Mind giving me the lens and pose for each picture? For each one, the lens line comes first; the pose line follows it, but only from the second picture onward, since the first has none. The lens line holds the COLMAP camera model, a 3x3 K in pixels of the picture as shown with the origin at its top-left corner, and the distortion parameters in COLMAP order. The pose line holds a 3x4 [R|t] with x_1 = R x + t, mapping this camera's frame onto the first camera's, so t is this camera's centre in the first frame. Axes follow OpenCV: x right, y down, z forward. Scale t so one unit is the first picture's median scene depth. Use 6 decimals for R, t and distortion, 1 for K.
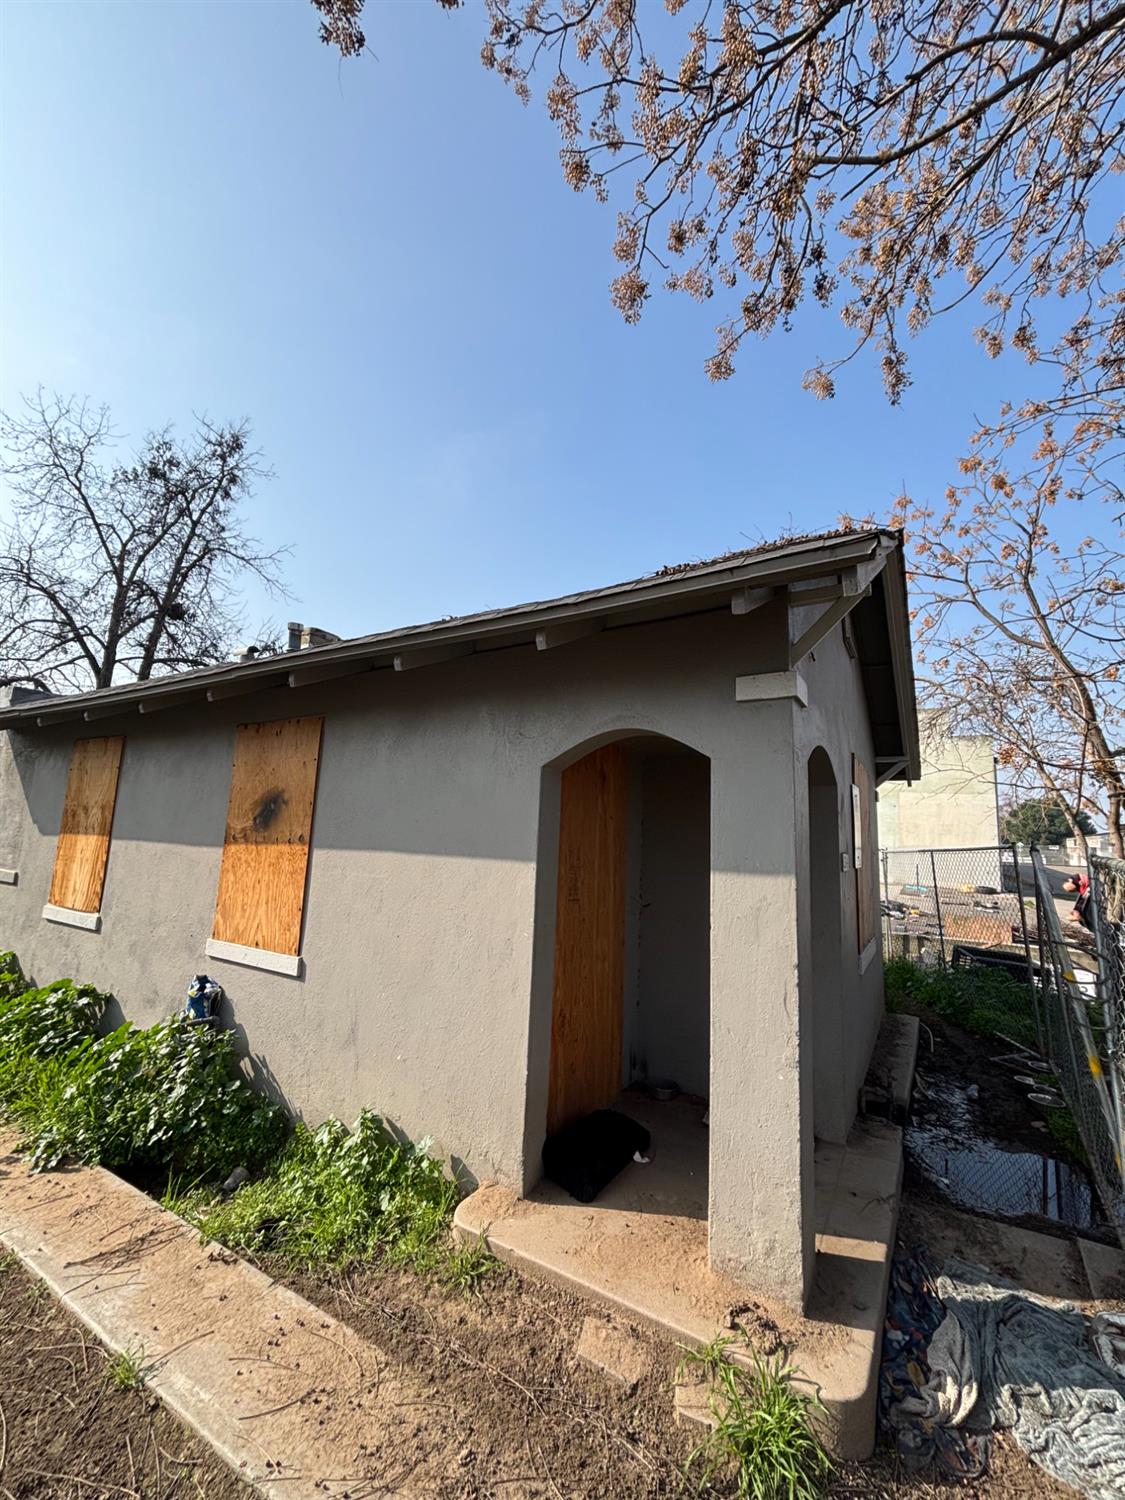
lens RADIAL K [[598.6, 0, 564.2], [0, 598.6, 743.3], [0, 0, 1]] dist [0.002112, 0.000220]
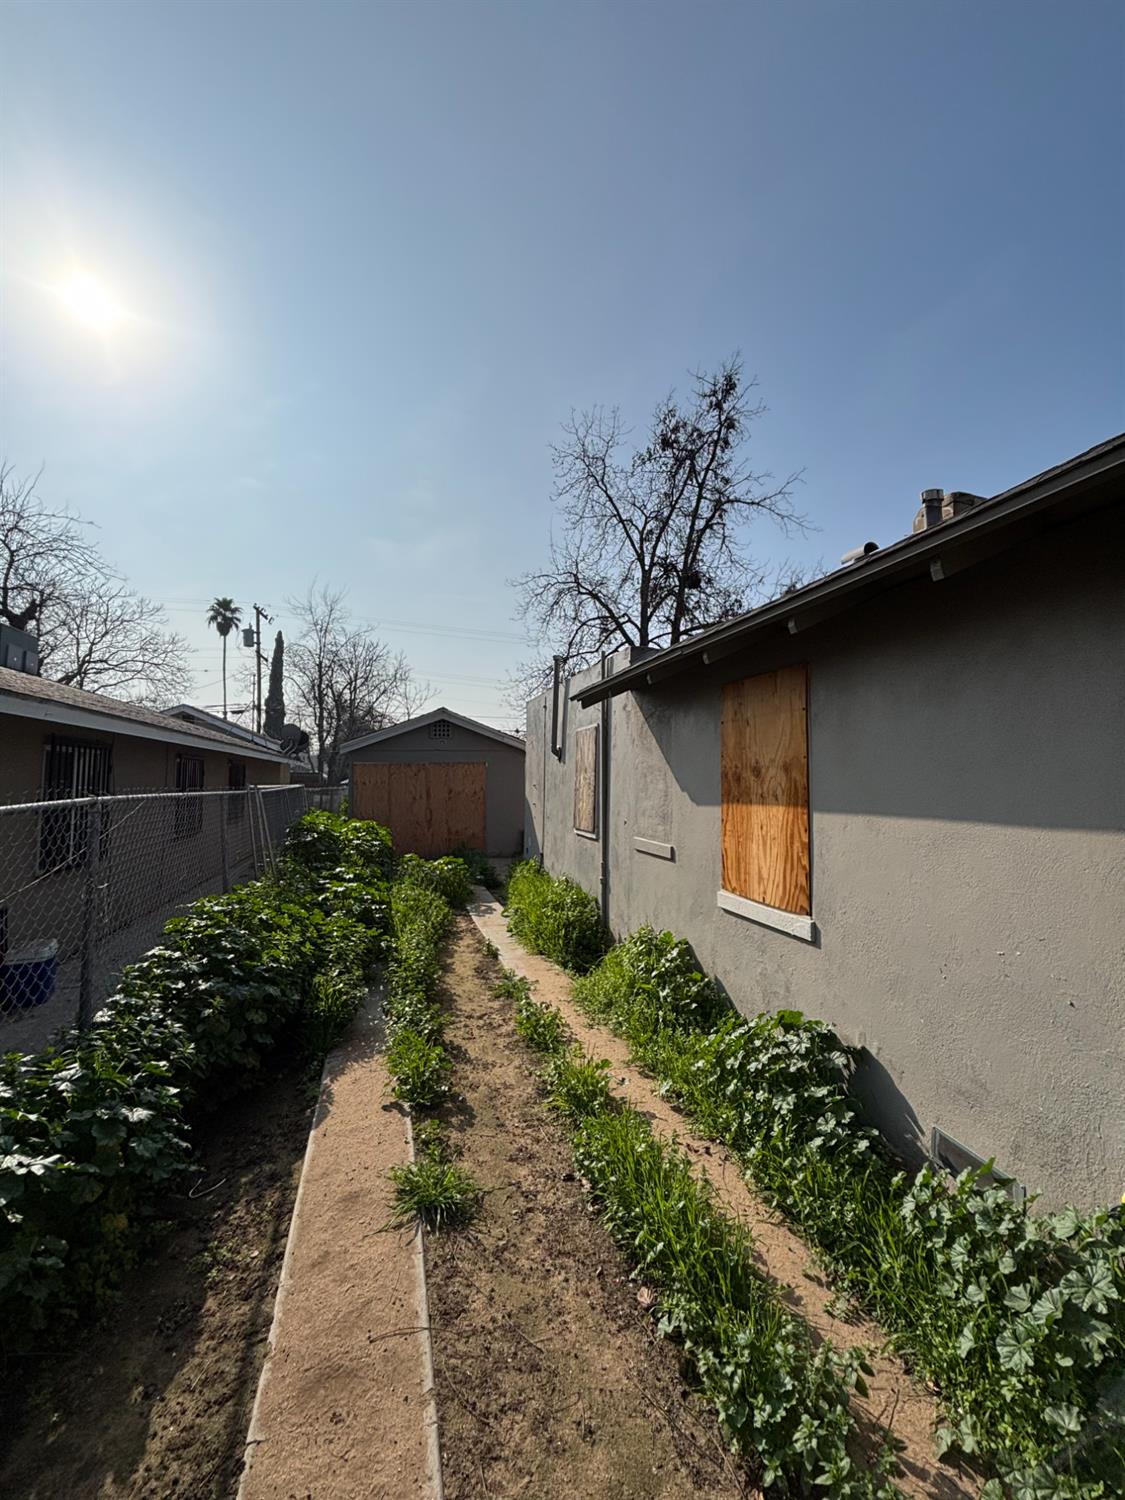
lens RADIAL K [[603.6, 0, 562.5], [0, 603.6, 750.0], [0, 0, 1]] dist [0.000031, 0.000001]
pose [[0.727052, -0.064086, -0.683585, -0.136223], [0.112977, 0.993229, 0.027045, 0.010857], [0.677223, -0.096892, 0.729370, 0.086084]]
